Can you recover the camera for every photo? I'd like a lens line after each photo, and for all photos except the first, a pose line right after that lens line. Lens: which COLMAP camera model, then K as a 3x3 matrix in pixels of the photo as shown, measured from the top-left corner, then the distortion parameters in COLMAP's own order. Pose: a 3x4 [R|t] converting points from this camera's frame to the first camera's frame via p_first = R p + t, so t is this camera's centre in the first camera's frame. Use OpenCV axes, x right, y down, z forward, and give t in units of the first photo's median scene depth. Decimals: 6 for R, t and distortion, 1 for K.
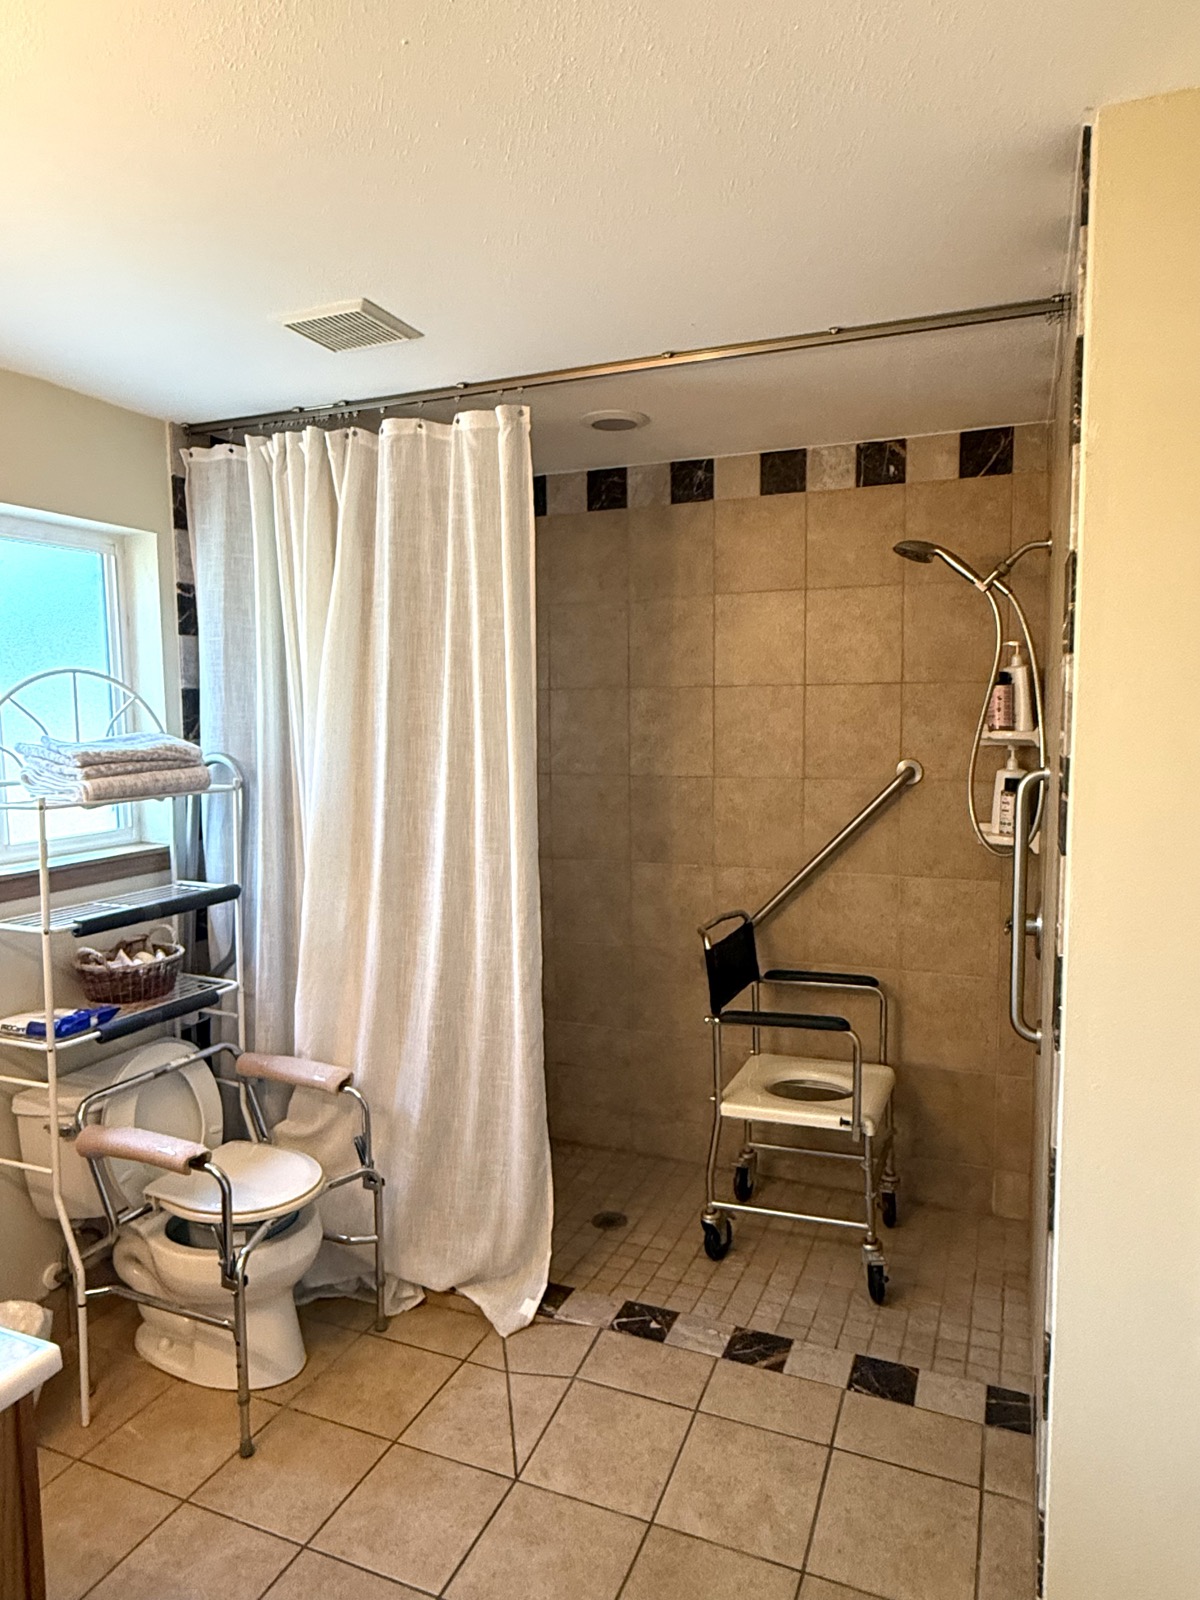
lens RADIAL K [[1013.8, 0, 600.0], [0, 1013.8, 800.0], [0, 0, 1]] dist [0.002137, 0.001693]
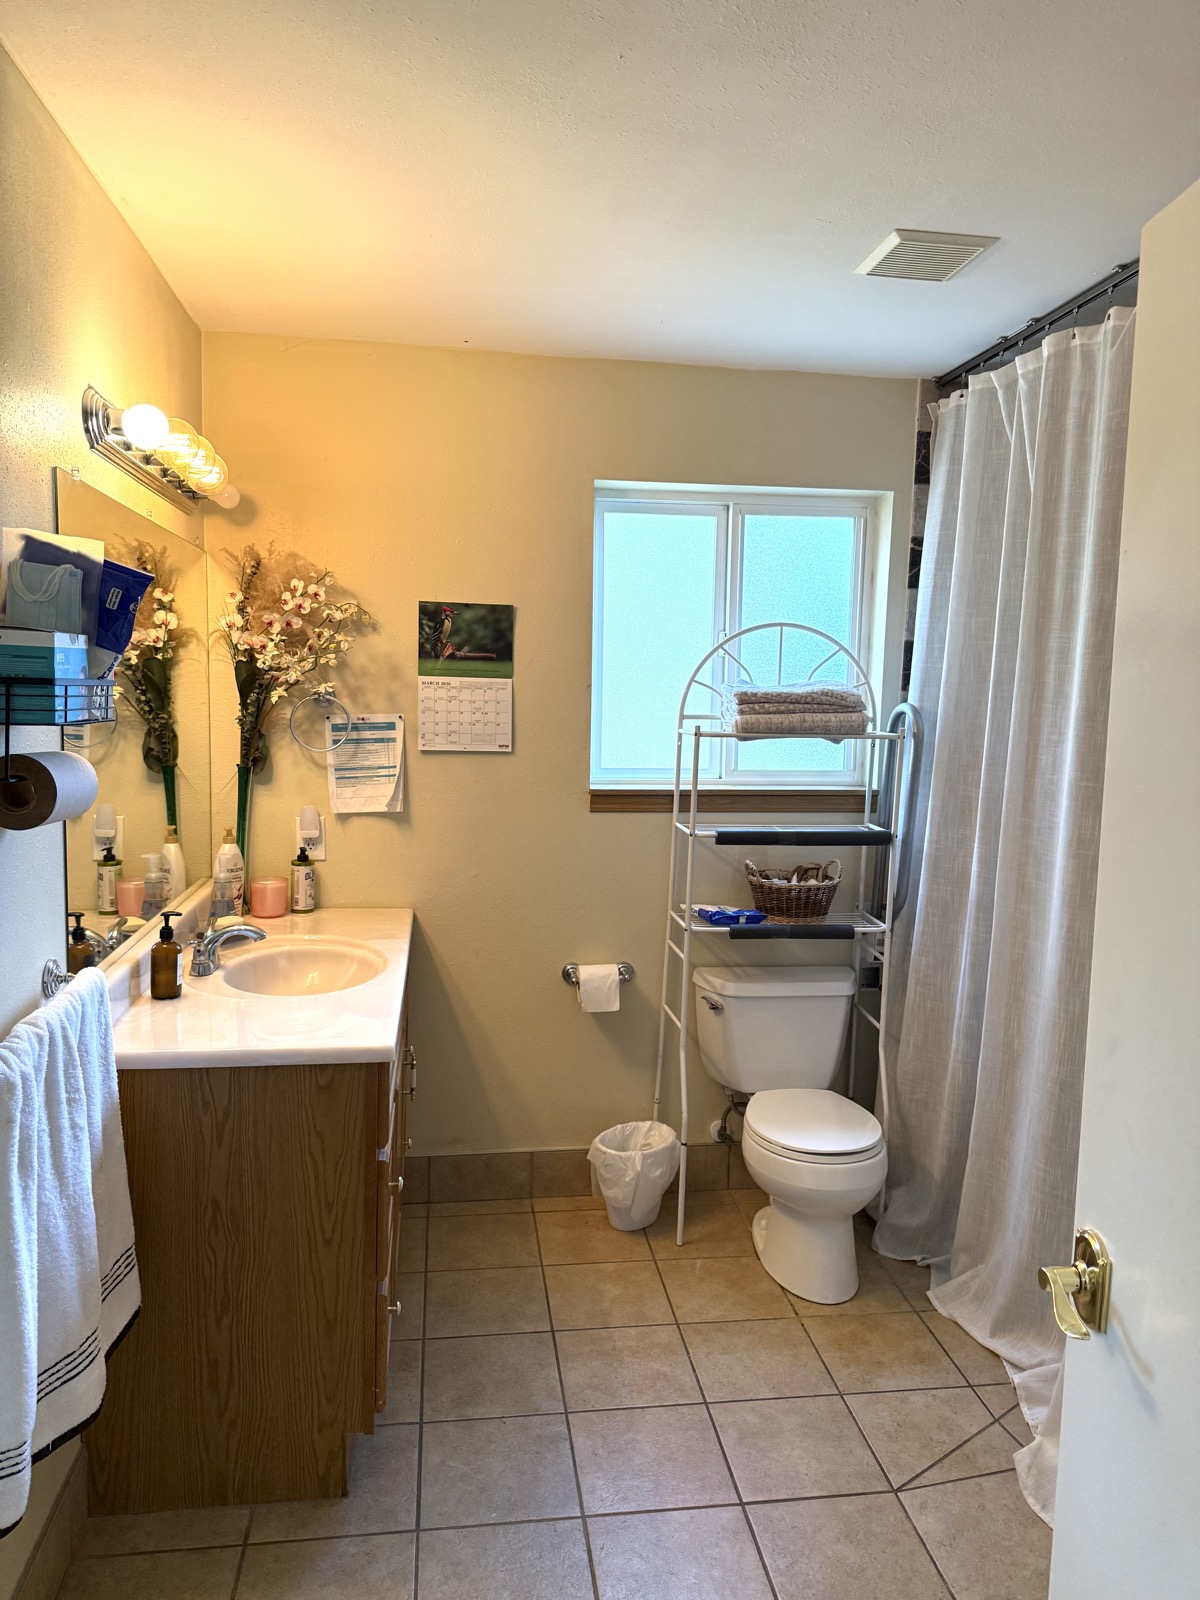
lens RADIAL K [[1112.1, 0, 600.0], [0, 1112.1, 800.0], [0, 0, 1]] dist [0.103777, -0.177263]
pose [[0.501677, 0.114472, -0.857447, 0.506265], [-0.103420, 0.992033, 0.071930, 0.001632], [0.858850, 0.052592, 0.509519, 0.187352]]
